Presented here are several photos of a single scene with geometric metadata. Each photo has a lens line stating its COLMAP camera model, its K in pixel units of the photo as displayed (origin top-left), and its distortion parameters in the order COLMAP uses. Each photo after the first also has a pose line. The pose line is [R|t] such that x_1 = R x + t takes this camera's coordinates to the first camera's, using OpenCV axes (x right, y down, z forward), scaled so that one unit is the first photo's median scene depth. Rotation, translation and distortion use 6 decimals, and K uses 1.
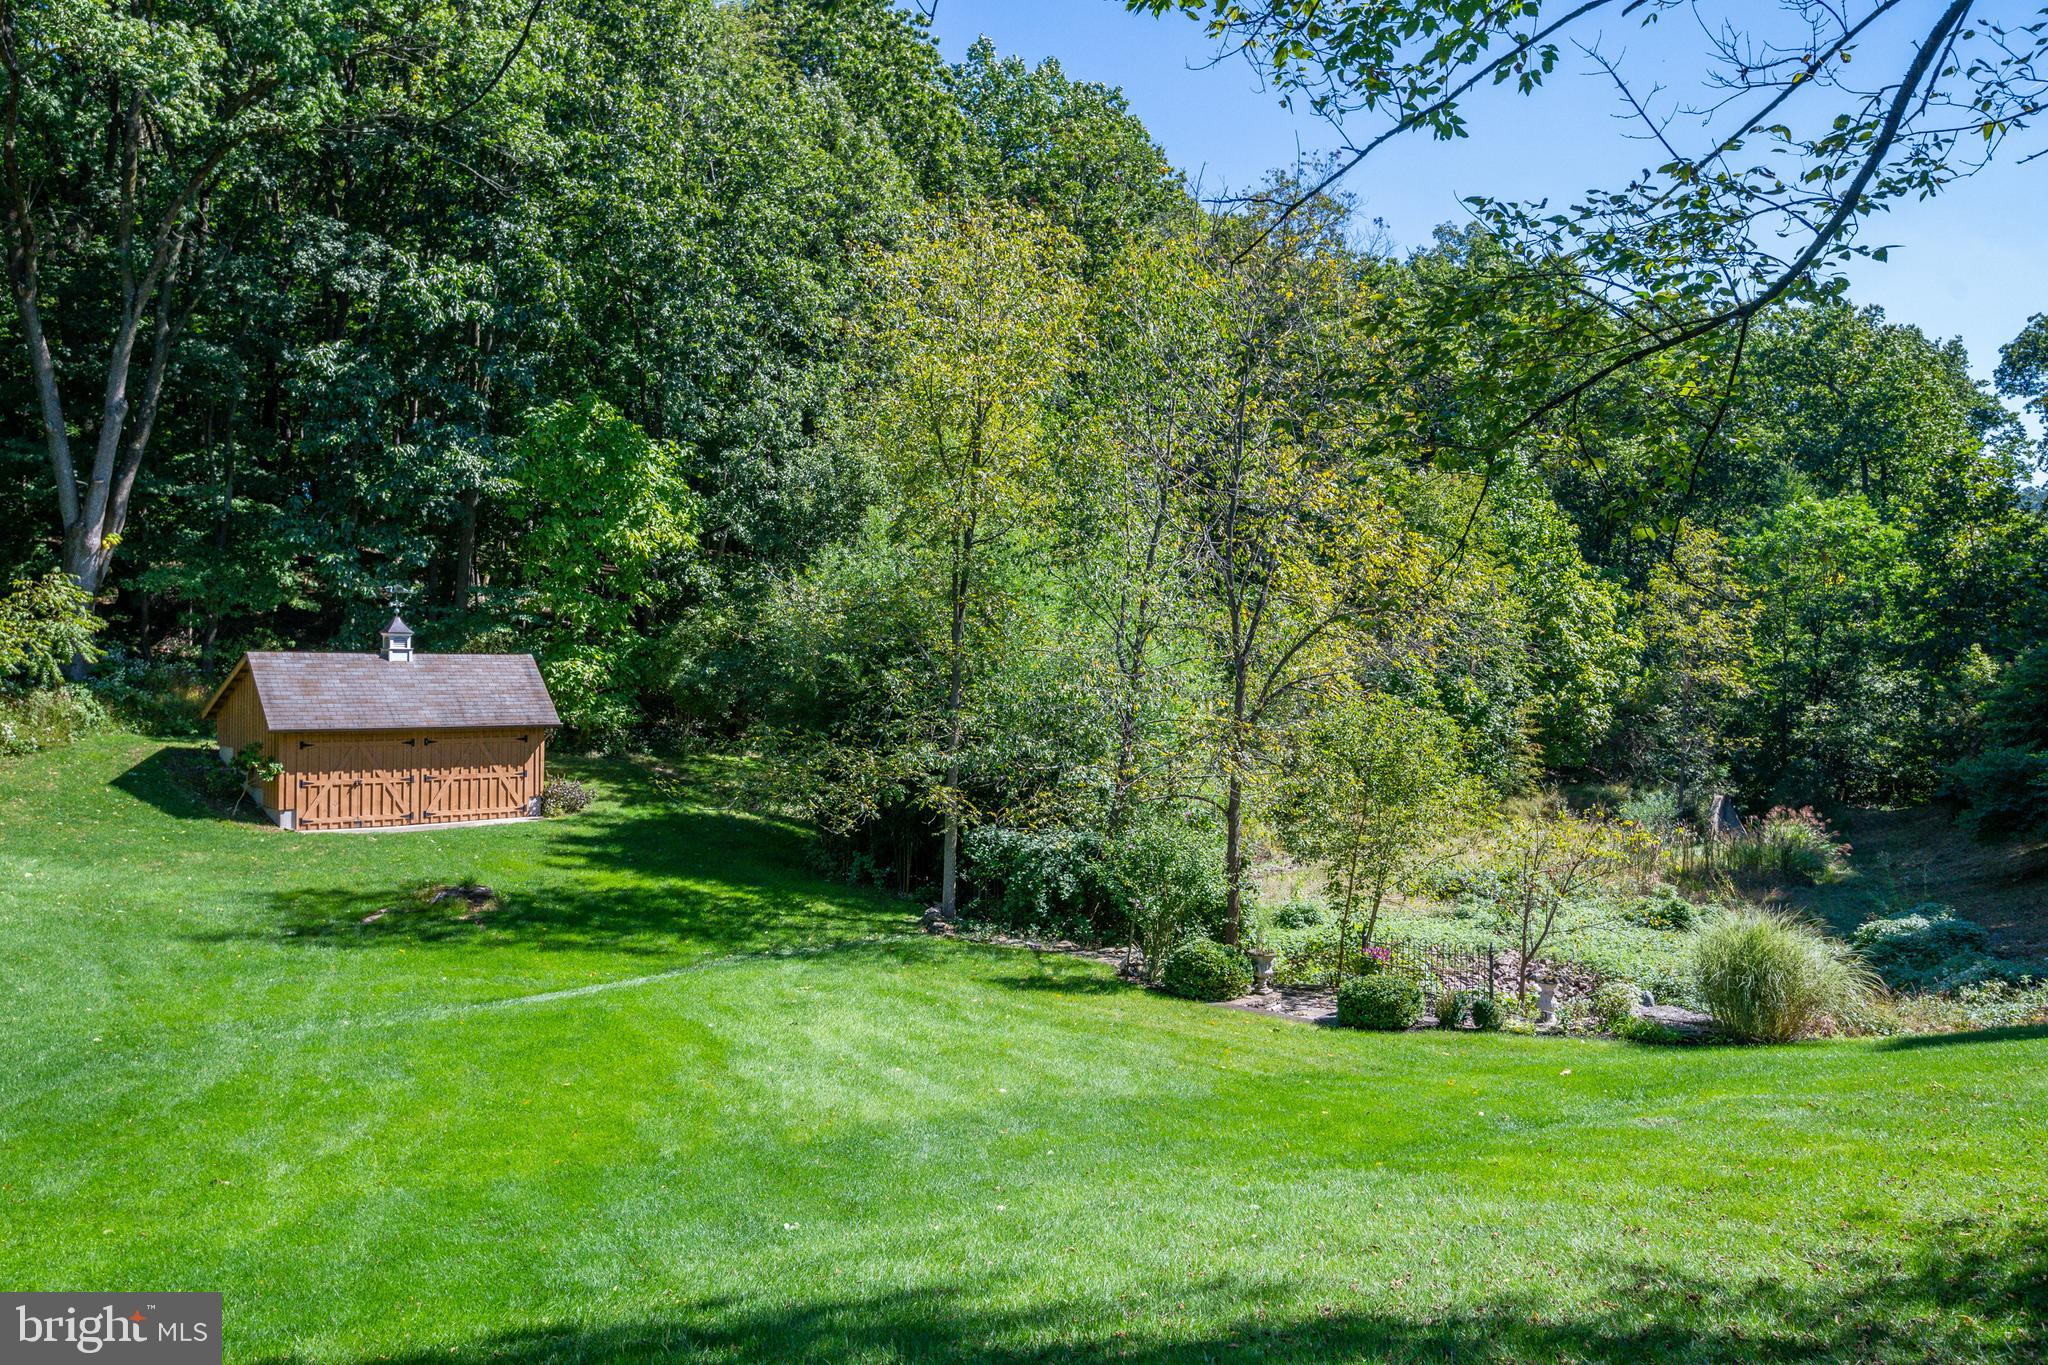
lens RADIAL K [[1563.5, 0, 1022.1], [0, 1563.5, 683.5], [0, 0, 1]] dist [0.003154, 0.000645]
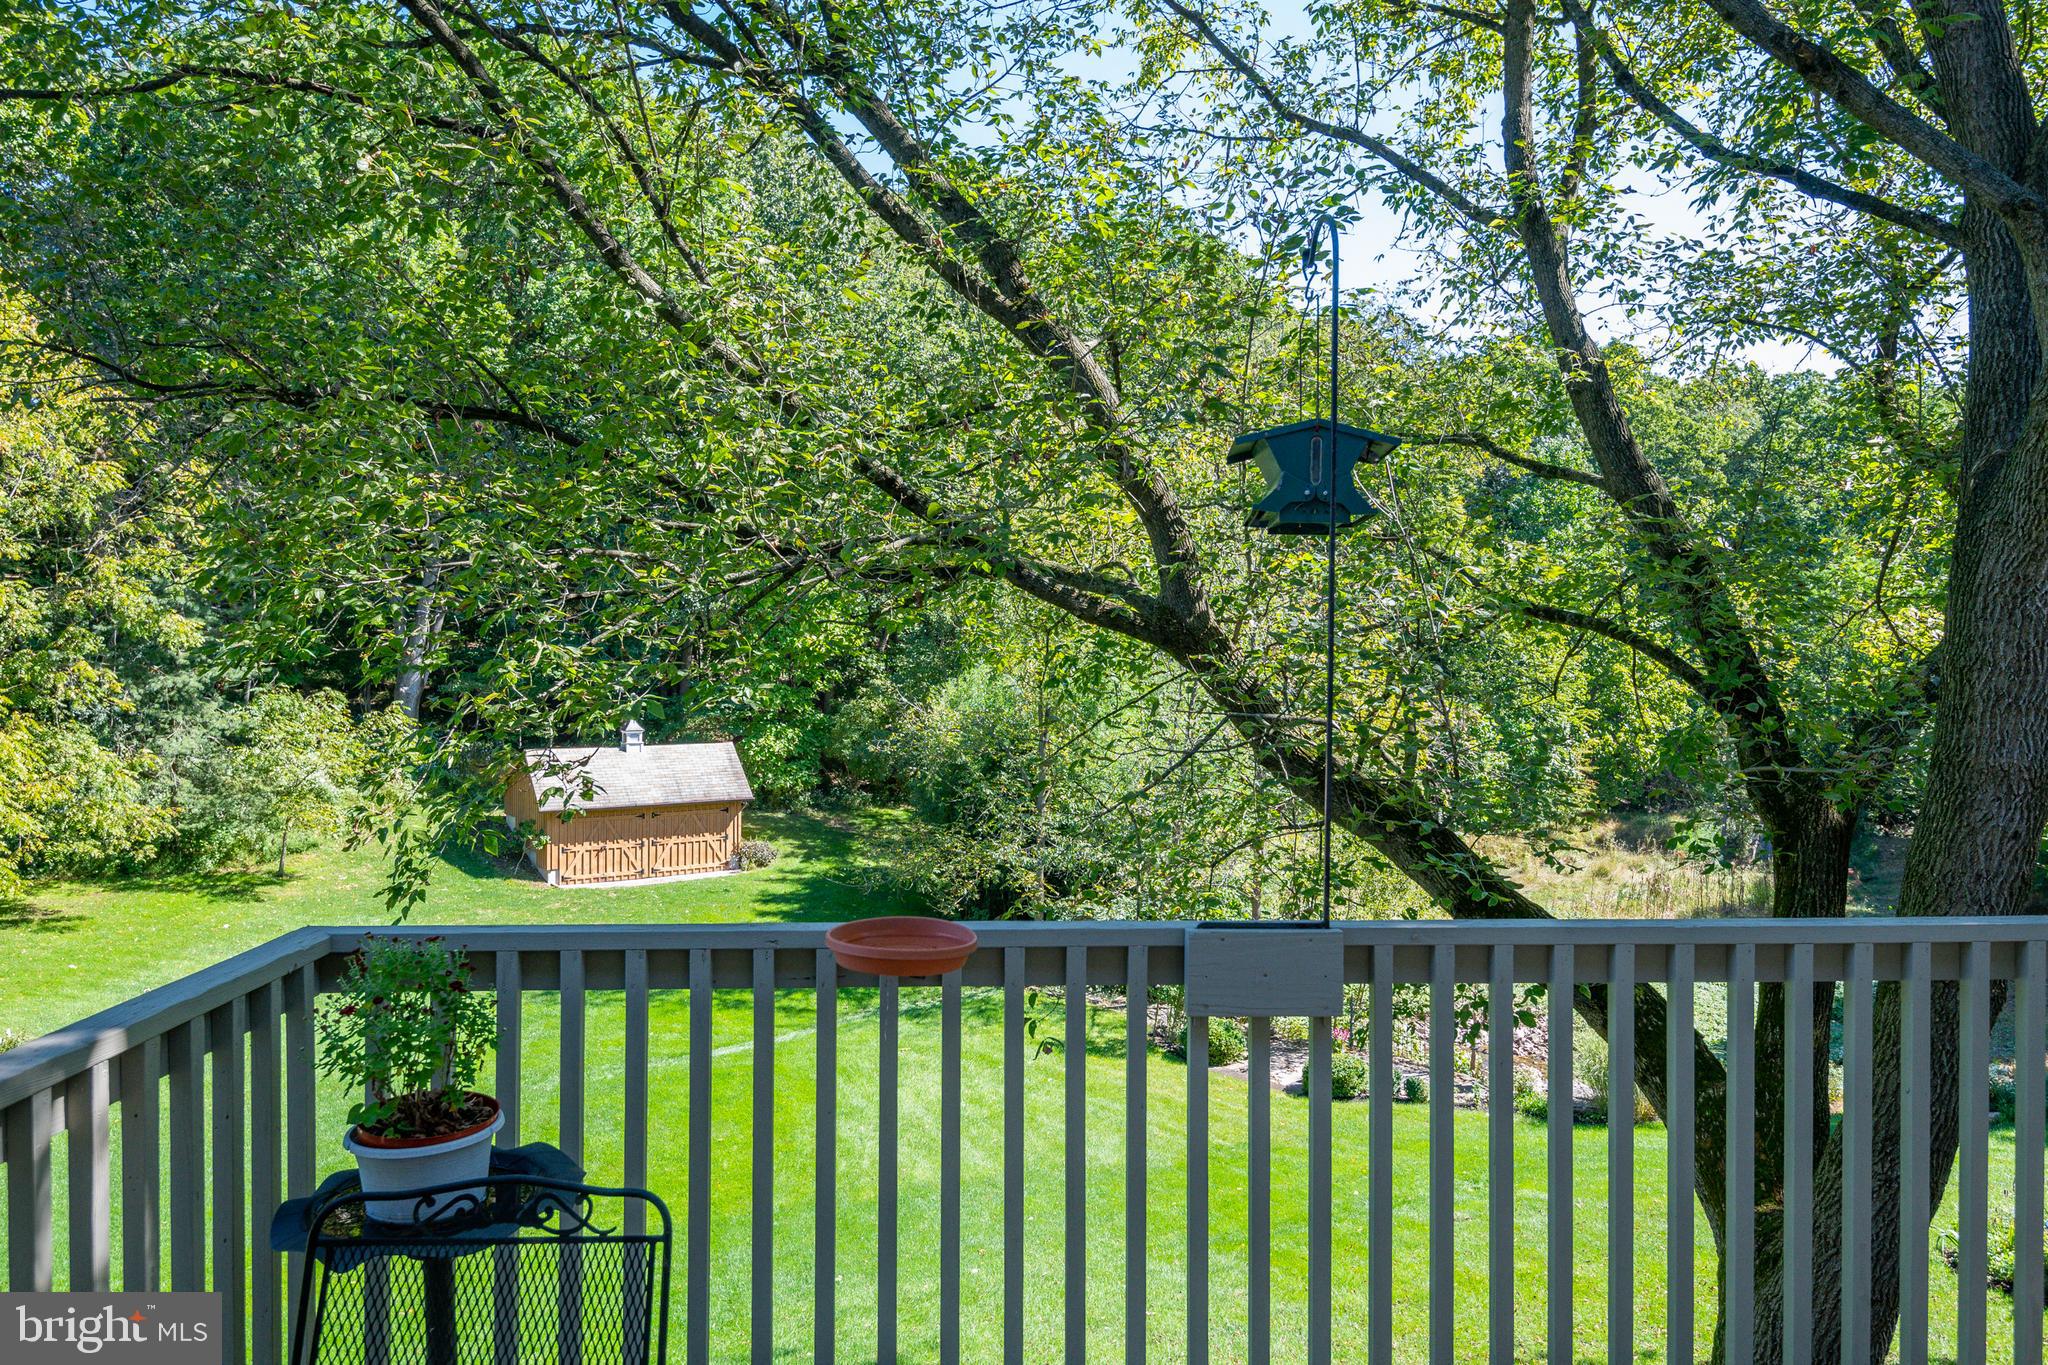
lens RADIAL K [[1387.4, 0, 1024.9], [0, 1387.4, 679.4], [0, 0, 1]] dist [-0.020767, 0.013457]
pose [[0.992644, 0.007569, -0.120831, 0.069998], [-0.005624, 0.999849, 0.016431, -0.095477], [0.120937, -0.015631, 0.992537, -0.120481]]
